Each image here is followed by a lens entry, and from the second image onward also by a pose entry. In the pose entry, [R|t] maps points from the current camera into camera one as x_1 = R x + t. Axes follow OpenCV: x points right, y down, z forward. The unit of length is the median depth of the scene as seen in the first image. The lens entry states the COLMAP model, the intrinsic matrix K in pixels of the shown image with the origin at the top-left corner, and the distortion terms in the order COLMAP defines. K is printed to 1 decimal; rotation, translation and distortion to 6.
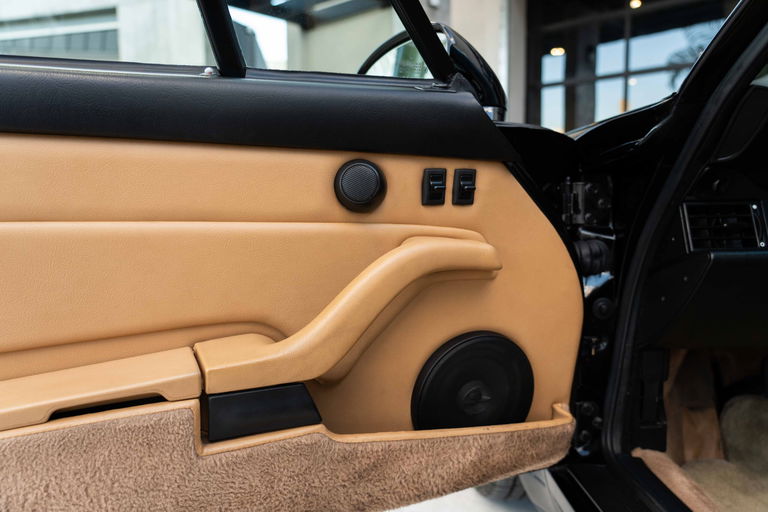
lens RADIAL K [[626.8, 0, 384.0], [0, 626.8, 256.0], [0, 0, 1]] dist [0.004337, 0.007940]
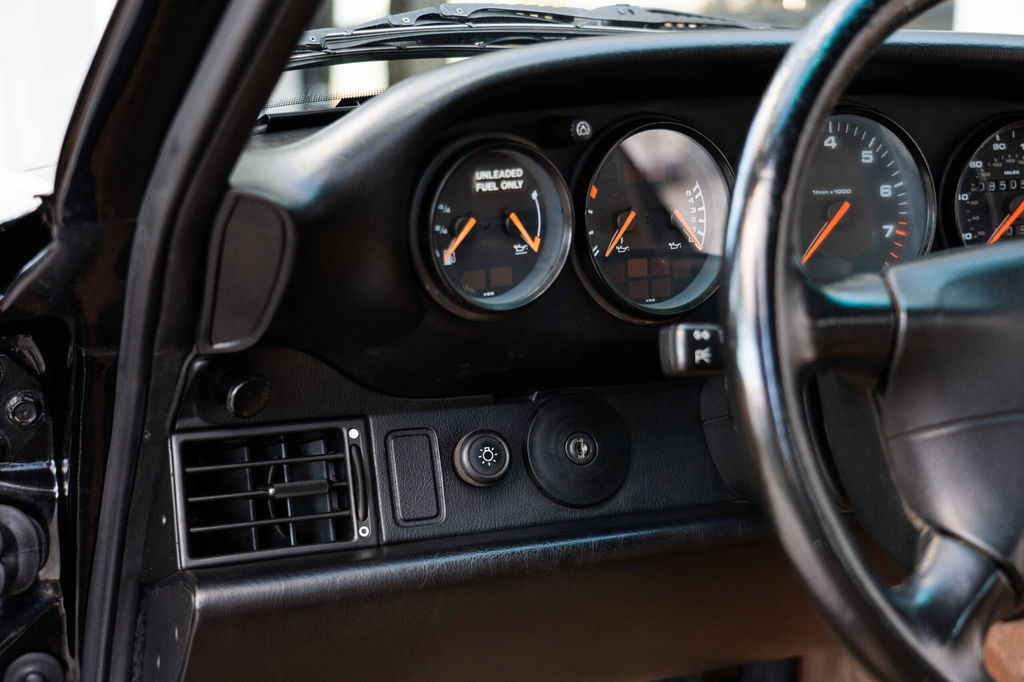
lens RADIAL K [[1369.8, 0, 512.0], [0, 1369.8, 341.0], [0, 0, 1]] dist [0.021489, 0.021768]
pose [[0.940397, -0.041157, 0.337579, 0.348324], [0.017804, 0.997247, 0.071985, -0.177392], [-0.339612, -0.061684, 0.938541, 0.125882]]
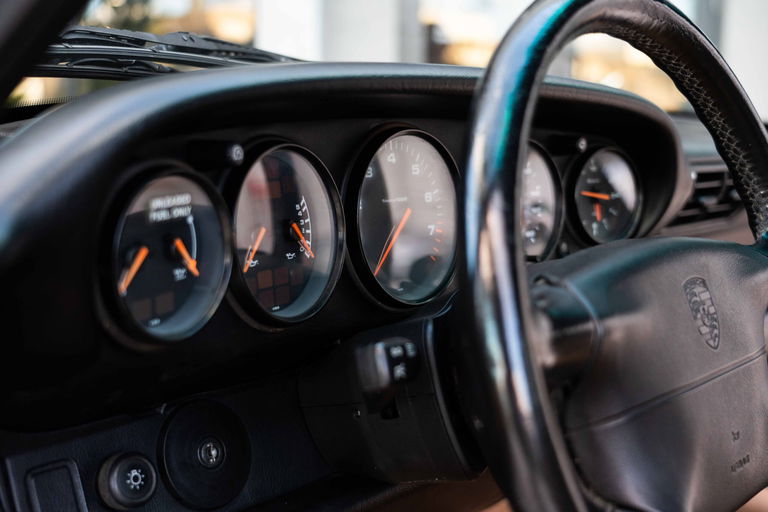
lens RADIAL K [[977.1, 0, 399.5], [0, 977.1, 246.7], [0, 0, 1]] dist [0.013080, -0.018947]
pose [[0.665917, -0.077399, 0.742000, 0.294667], [0.048340, 0.996990, 0.060614, -0.213939], [-0.744458, -0.004496, 0.667654, 0.382559]]
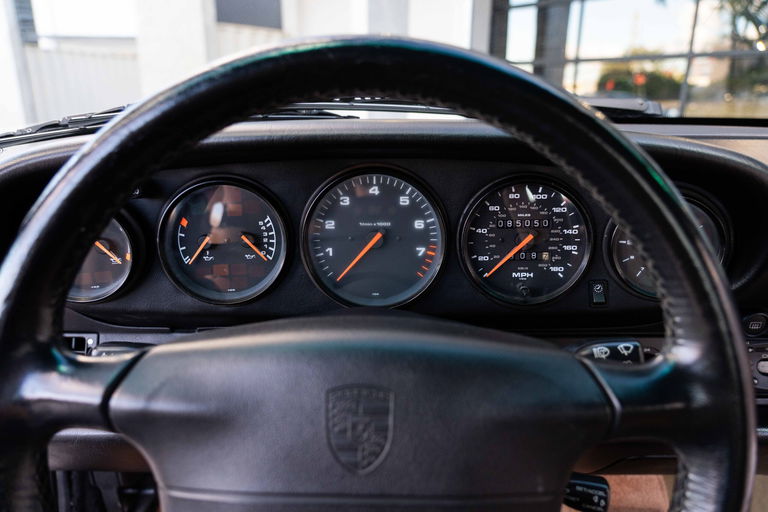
lens RADIAL K [[521.6, 0, 384.0], [0, 521.6, 256.0], [0, 0, 1]] dist [-0.016131, 0.005048]
pose [[0.998073, 0.027709, -0.055517, 0.861982], [-0.015973, 0.979329, 0.201643, -0.272676], [0.059957, -0.200367, 0.977884, 0.390885]]
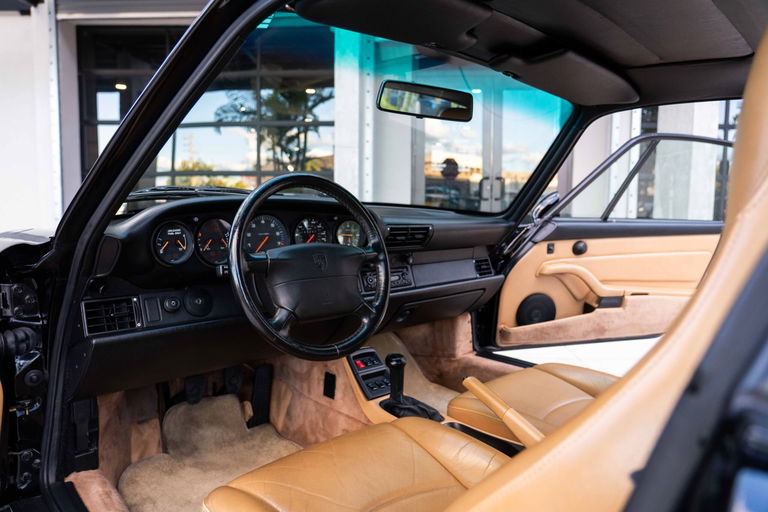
lens RADIAL K [[521.6, 0, 384.0], [0, 521.6, 256.0], [0, 0, 1]] dist [-0.016131, 0.005048]
pose [[0.753126, -0.042176, 0.656523, 0.198288], [0.043865, 0.998941, 0.013854, -0.155125], [-0.656412, 0.018364, 0.754179, -0.309750]]
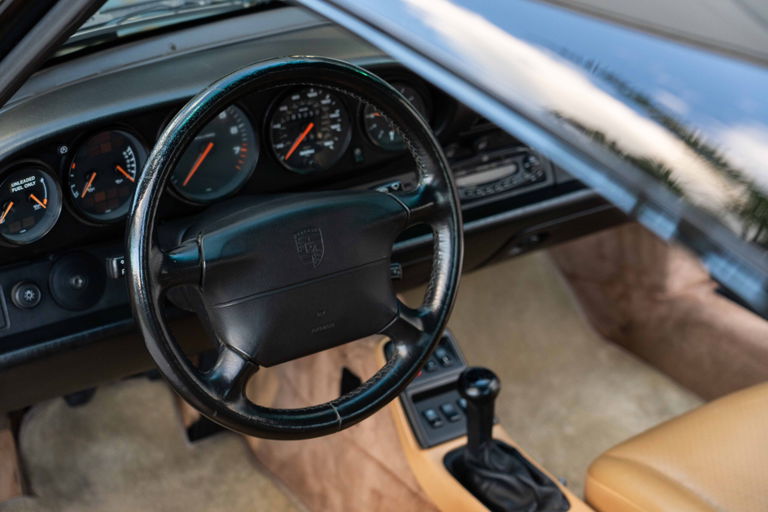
lens RADIAL K [[1502.8, 0, 384.0], [0, 1502.8, 256.0], [0, 0, 1]] dist [0.092728, -0.035357]
pose [[0.846782, -0.203844, 0.491333, 0.105906], [0.022582, 0.936604, 0.349661, -0.688306], [-0.531461, -0.284991, 0.797703, -0.704332]]
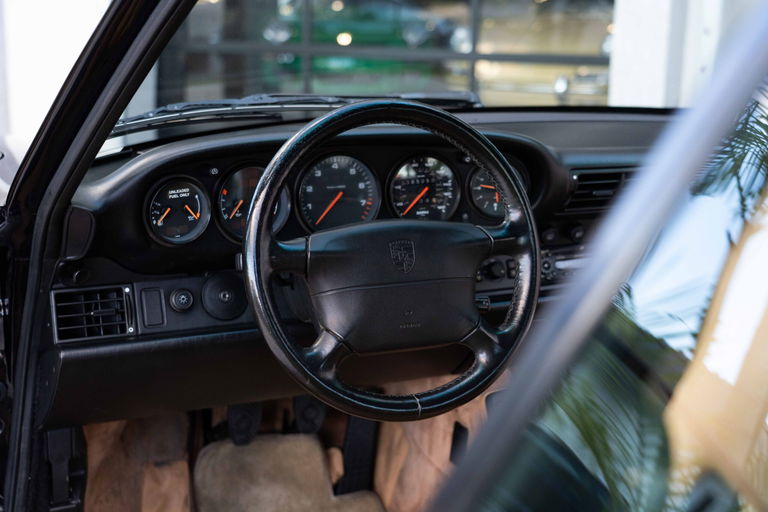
lens RADIAL K [[1145.0, 0, 382.4], [0, 1145.0, 245.0], [0, 0, 1]] dist [0.033313, 0.074051]
pose [[0.931632, -0.052989, 0.359520, 0.285543], [0.007861, 0.992019, 0.125842, -0.330330], [-0.363319, -0.114413, 0.924613, -0.712084]]
